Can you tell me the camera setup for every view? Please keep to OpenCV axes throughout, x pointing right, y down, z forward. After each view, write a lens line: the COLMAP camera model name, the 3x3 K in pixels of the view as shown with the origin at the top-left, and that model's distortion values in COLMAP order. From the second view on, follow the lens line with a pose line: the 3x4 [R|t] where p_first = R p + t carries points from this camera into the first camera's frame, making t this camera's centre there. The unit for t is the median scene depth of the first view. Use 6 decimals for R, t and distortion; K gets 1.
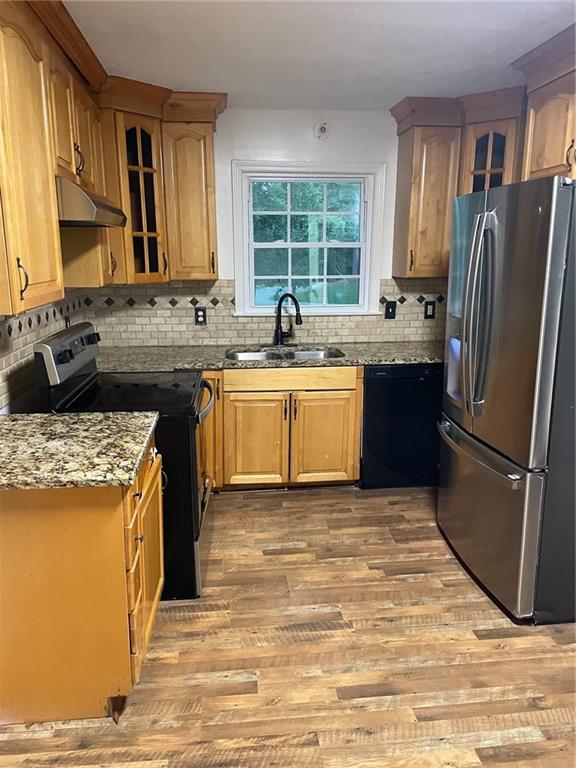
lens RADIAL K [[572.5, 0, 280.8], [0, 572.5, 387.9], [0, 0, 1]] dist [0.046591, -0.056871]
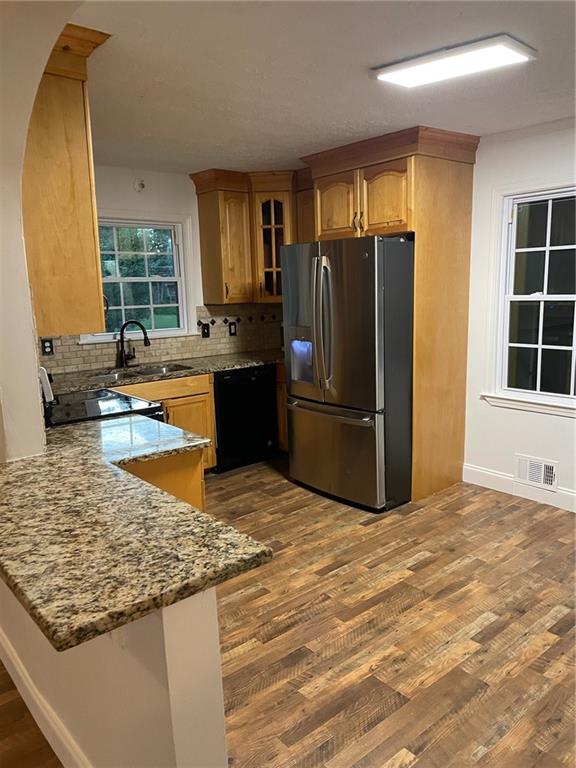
lens RADIAL K [[572.5, 0, 285.9], [0, 572.5, 386.4], [0, 0, 1]] dist [0.046591, -0.056871]
pose [[0.824743, -0.116988, 0.553275, -0.414138], [0.152800, 0.988077, -0.018848, 0.038082], [-0.544473, 0.100085, 0.832786, -0.133475]]
